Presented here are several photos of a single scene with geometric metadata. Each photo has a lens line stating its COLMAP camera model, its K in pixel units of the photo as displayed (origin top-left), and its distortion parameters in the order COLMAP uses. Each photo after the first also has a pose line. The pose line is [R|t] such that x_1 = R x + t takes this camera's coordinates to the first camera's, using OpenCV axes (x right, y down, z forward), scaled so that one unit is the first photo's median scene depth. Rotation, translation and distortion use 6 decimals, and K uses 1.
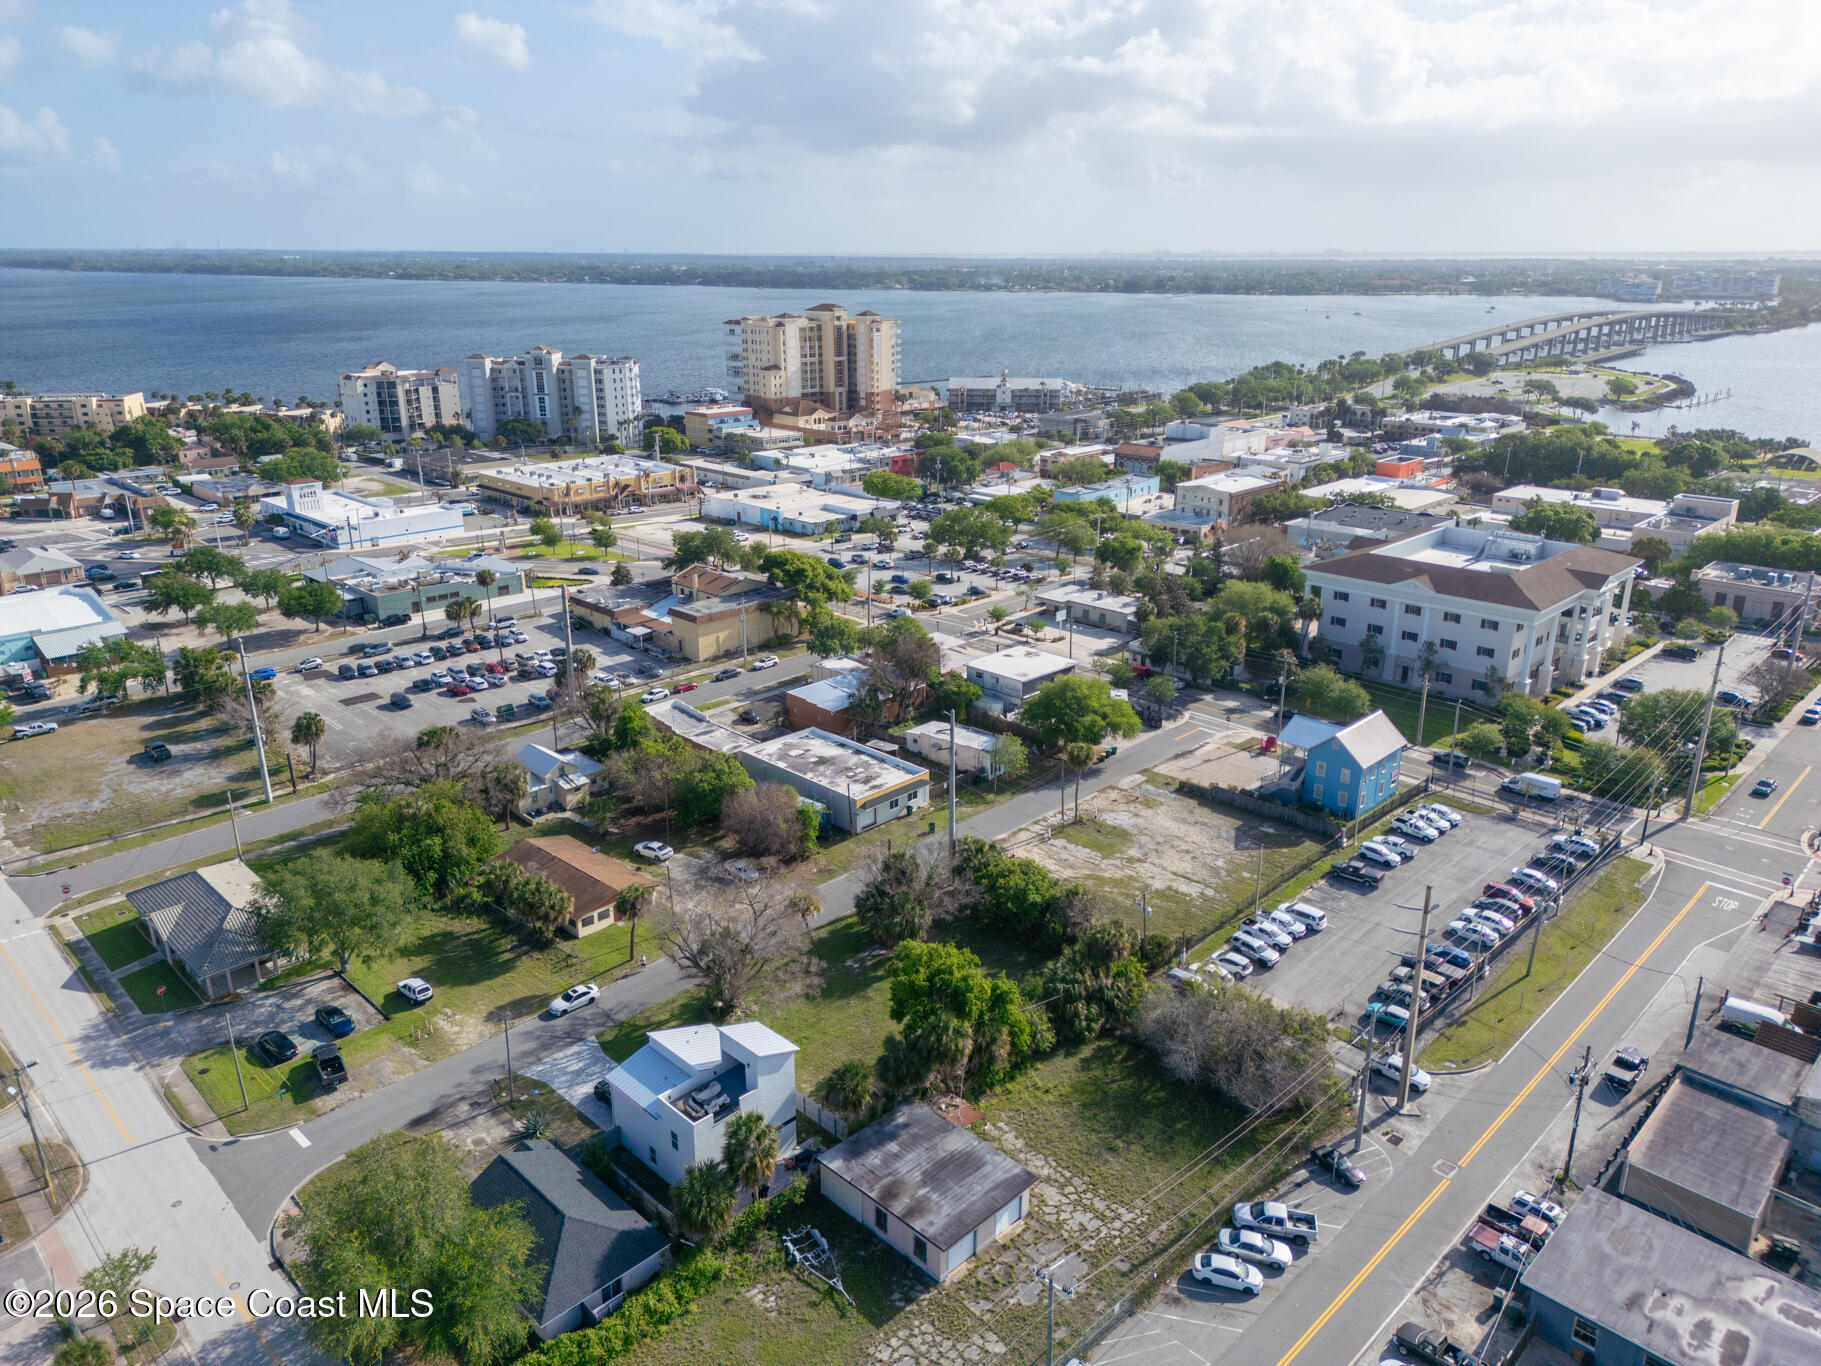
lens RADIAL K [[1271.2, 0, 909.8], [0, 1271.2, 701.7], [0, 0, 1]] dist [0.091287, -0.094110]
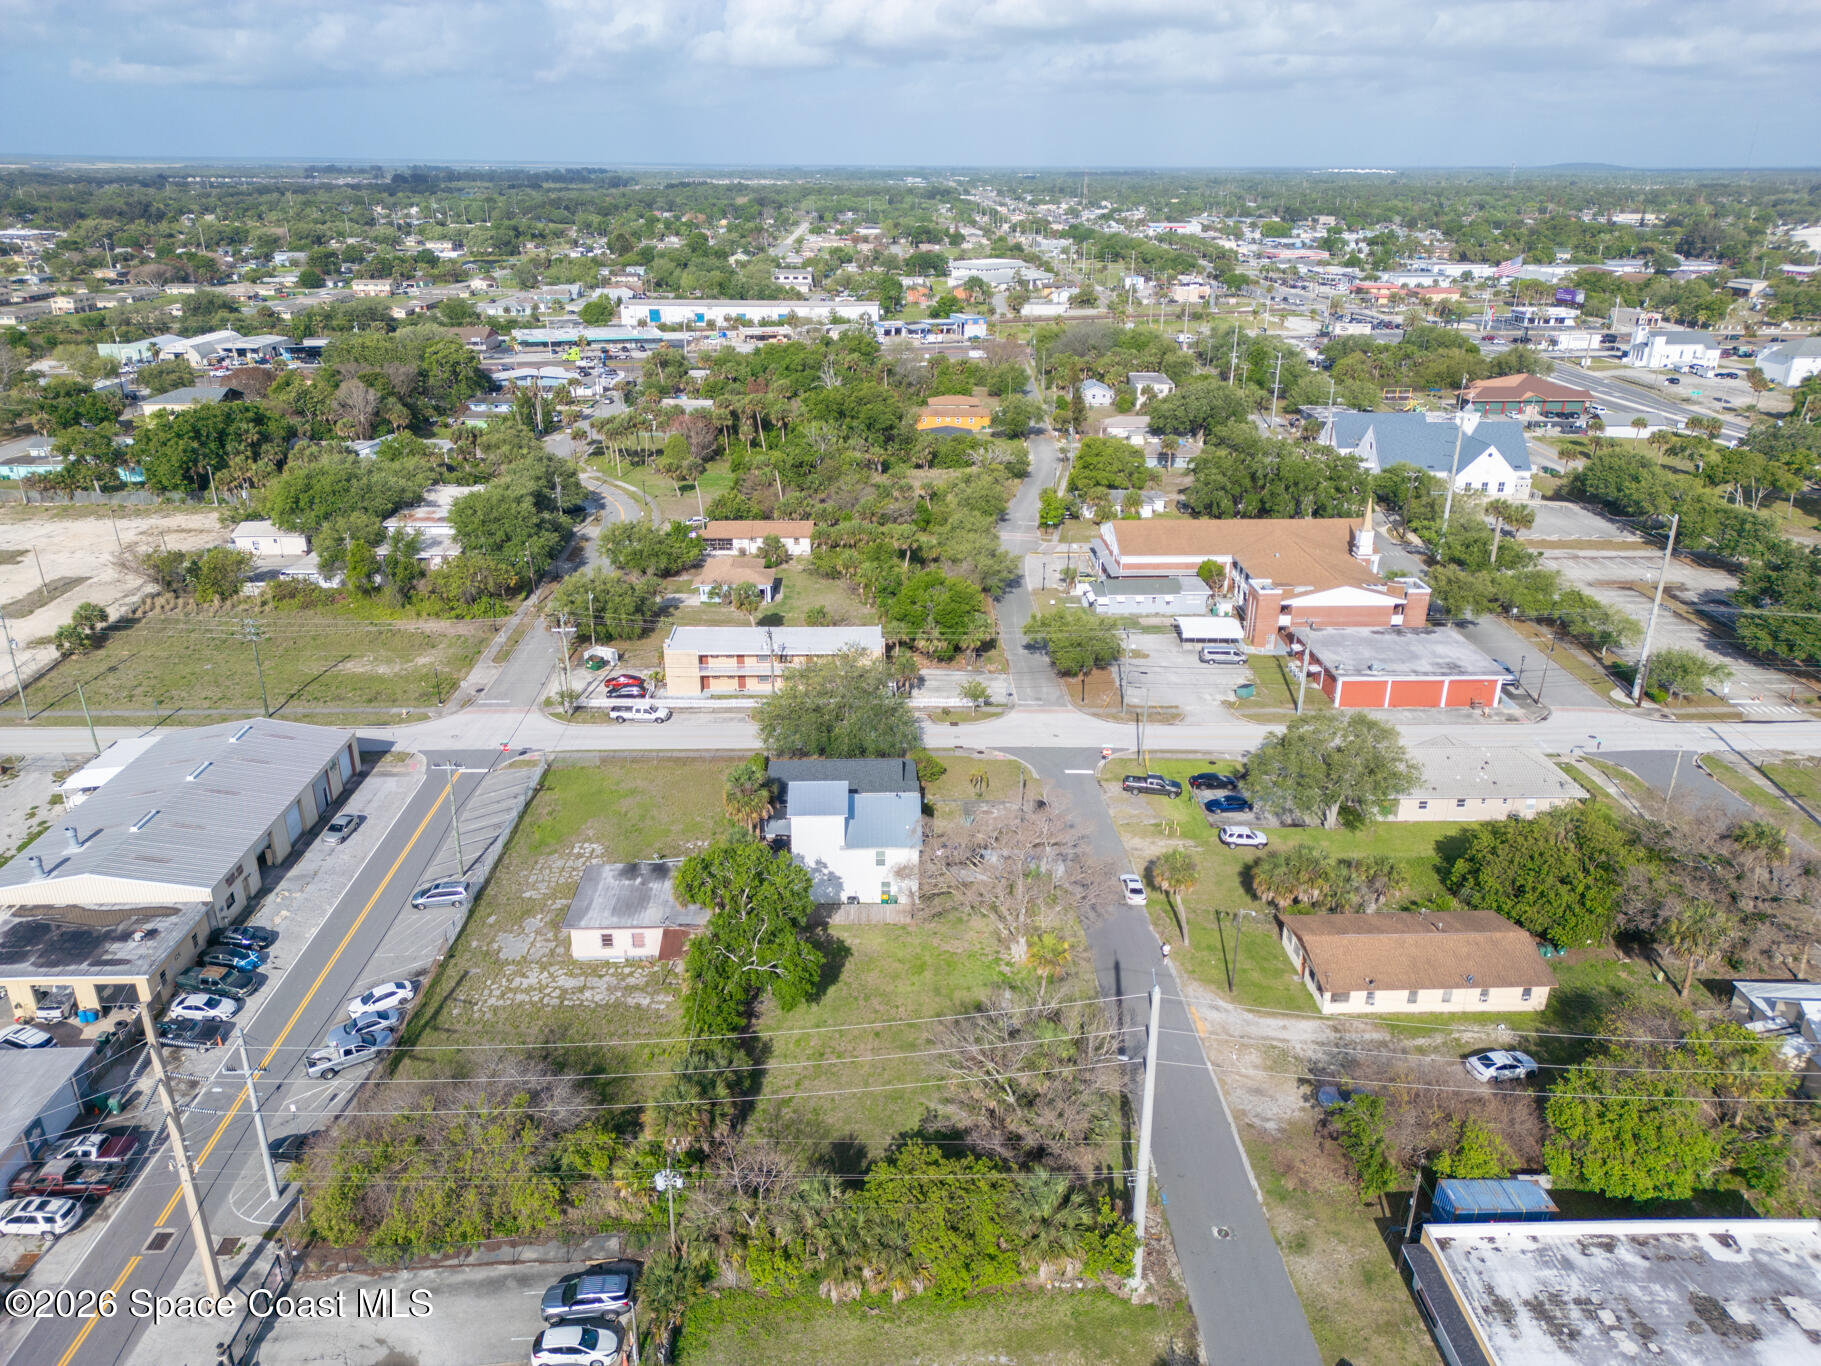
lens RADIAL K [[1265.5, 0, 911.7], [0, 1265.5, 654.4], [0, 0, 1]] dist [0.004404, 0.003965]
pose [[-0.684557, 0.263556, -0.679647, 0.121859], [-0.241978, 0.797327, 0.552916, -0.105310], [0.687625, 0.542962, -0.482041, 0.333625]]
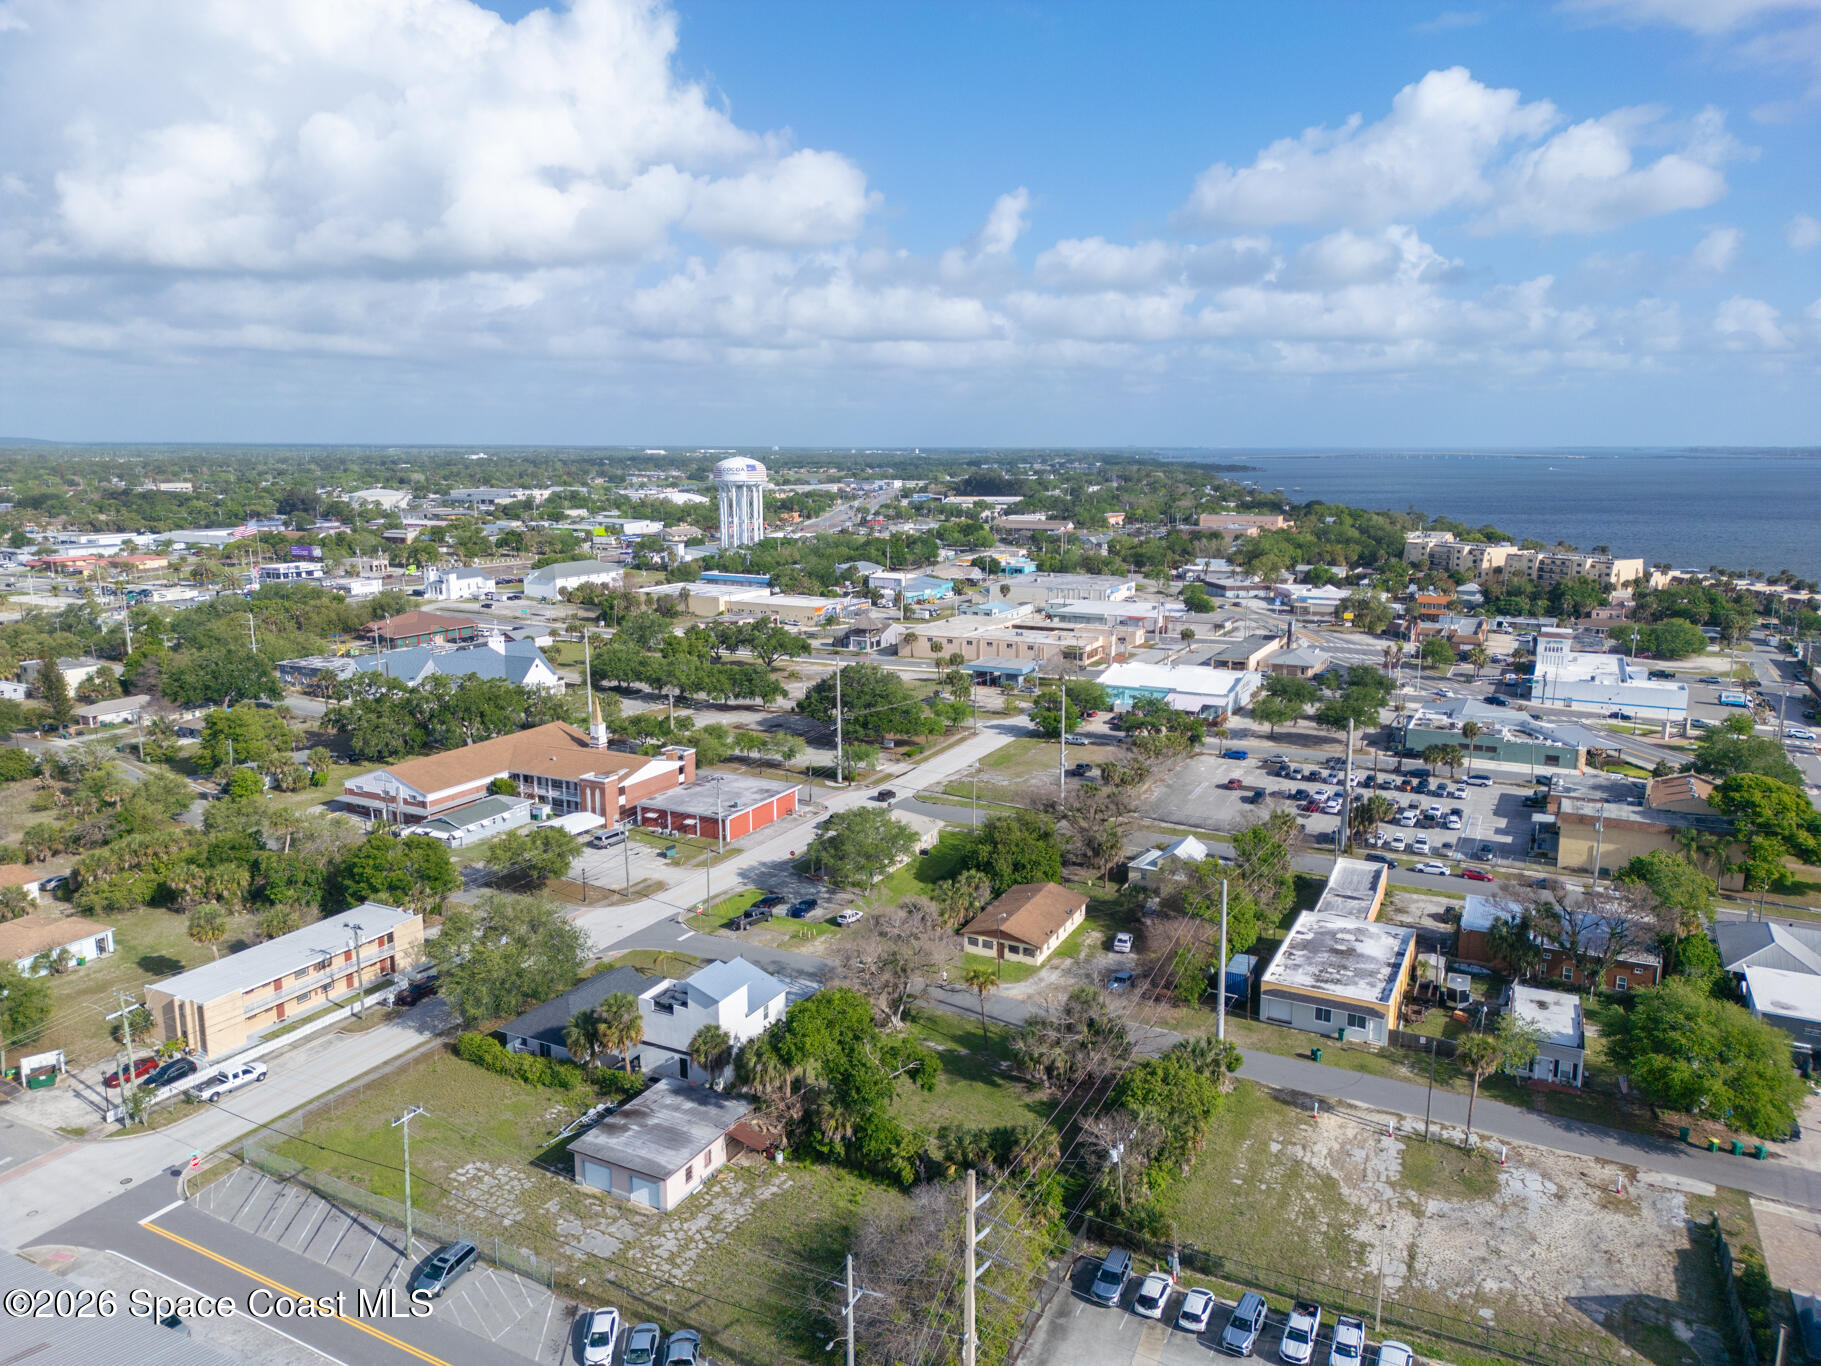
lens RADIAL K [[1267.0, 0, 884.4], [0, 1267.0, 612.0], [0, 0, 1]] dist [0.074133, -0.063958]
pose [[0.293503, 0.128357, -0.947302, 0.234074], [-0.318464, 0.947469, 0.029710, -0.036393], [0.901352, 0.292962, 0.318962, 0.139325]]
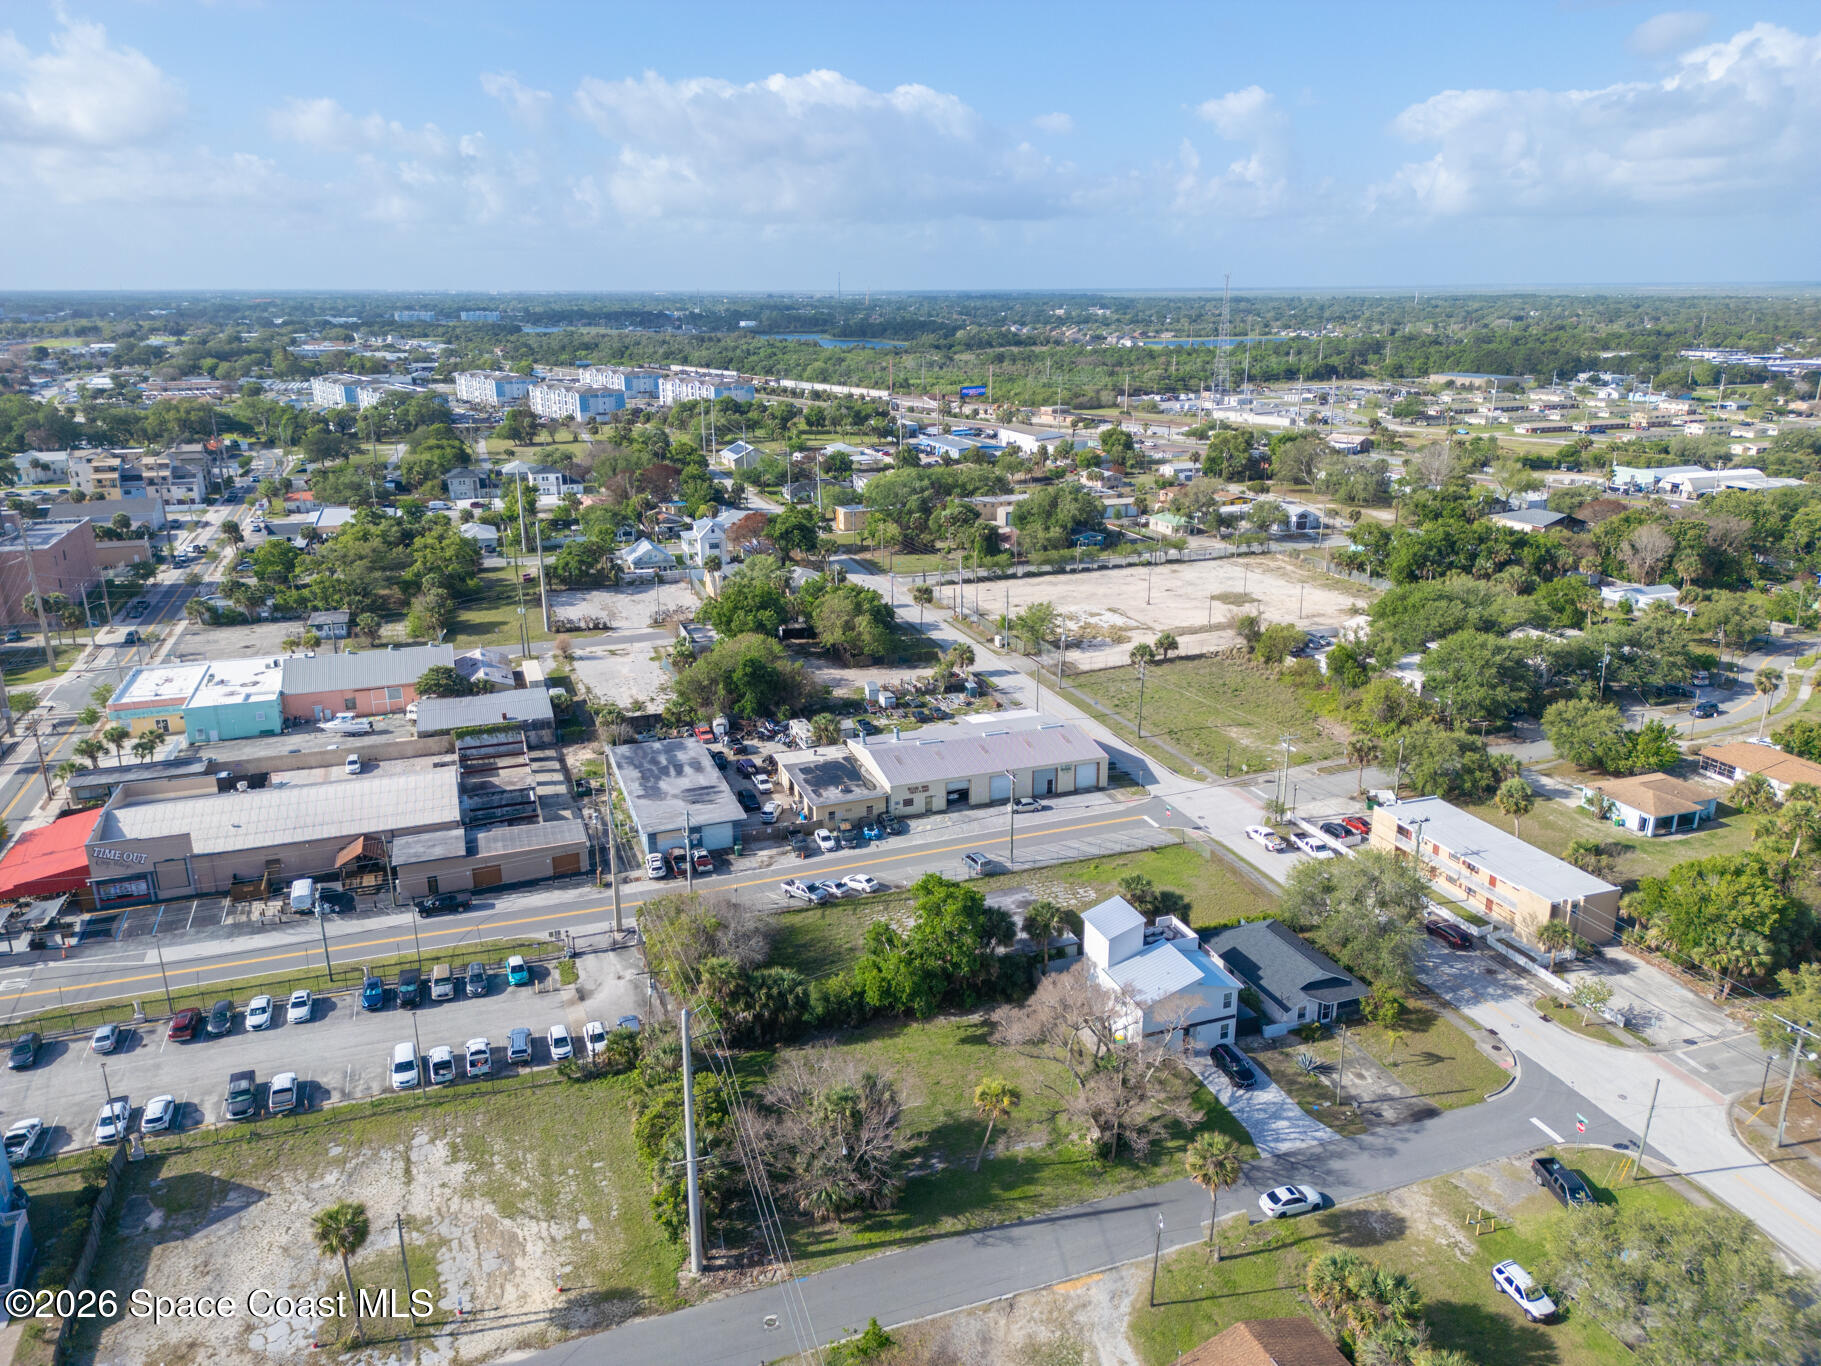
lens RADIAL K [[1271.2, 0, 909.8], [0, 1271.2, 701.7], [0, 0, 1]] dist [0.091287, -0.094110]
pose [[-0.904317, -0.125445, 0.408012, -0.089366], [0.146519, 0.806549, 0.572723, -0.135898], [-0.400927, 0.577705, -0.710996, 0.396945]]
